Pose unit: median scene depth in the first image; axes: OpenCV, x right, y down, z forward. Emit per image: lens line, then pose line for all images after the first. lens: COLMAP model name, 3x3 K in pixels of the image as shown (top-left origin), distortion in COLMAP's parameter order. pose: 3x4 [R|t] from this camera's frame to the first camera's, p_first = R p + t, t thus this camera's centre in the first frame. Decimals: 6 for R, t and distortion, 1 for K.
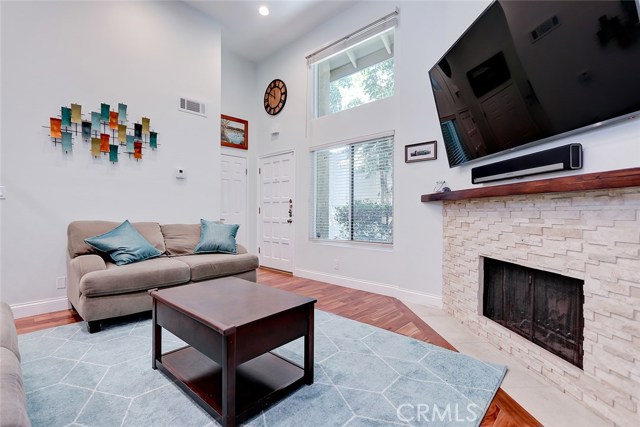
lens RADIAL K [[296.6, 0, 320.0], [0, 296.6, 213.5], [0, 0, 1]] dist [0.001035, -0.000707]
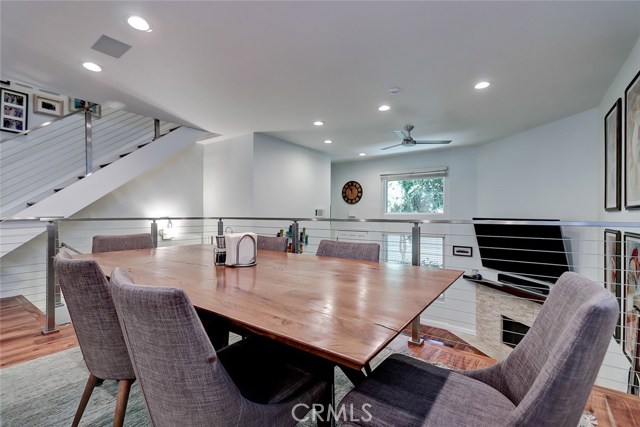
lens RADIAL K [[296.6, 0, 320.0], [0, 296.6, 213.5], [0, 0, 1]] dist [0.001035, -0.000707]
pose [[0.993061, 0.001458, 0.117587, -0.786302], [-0.001134, 0.999995, -0.002817, -0.452536], [-0.117591, 0.002664, 0.993059, -0.750567]]
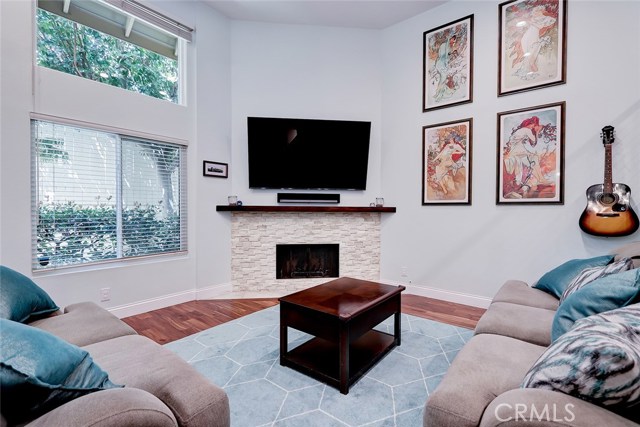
lens RADIAL K [[296.6, 0, 320.0], [0, 296.6, 213.5], [0, 0, 1]] dist [0.001035, -0.000707]
pose [[-0.075099, -0.017525, 0.997022, -0.932145], [-0.001855, 0.999846, 0.017435, -0.053092], [-0.997174, -0.000540, -0.075120, 0.699244]]
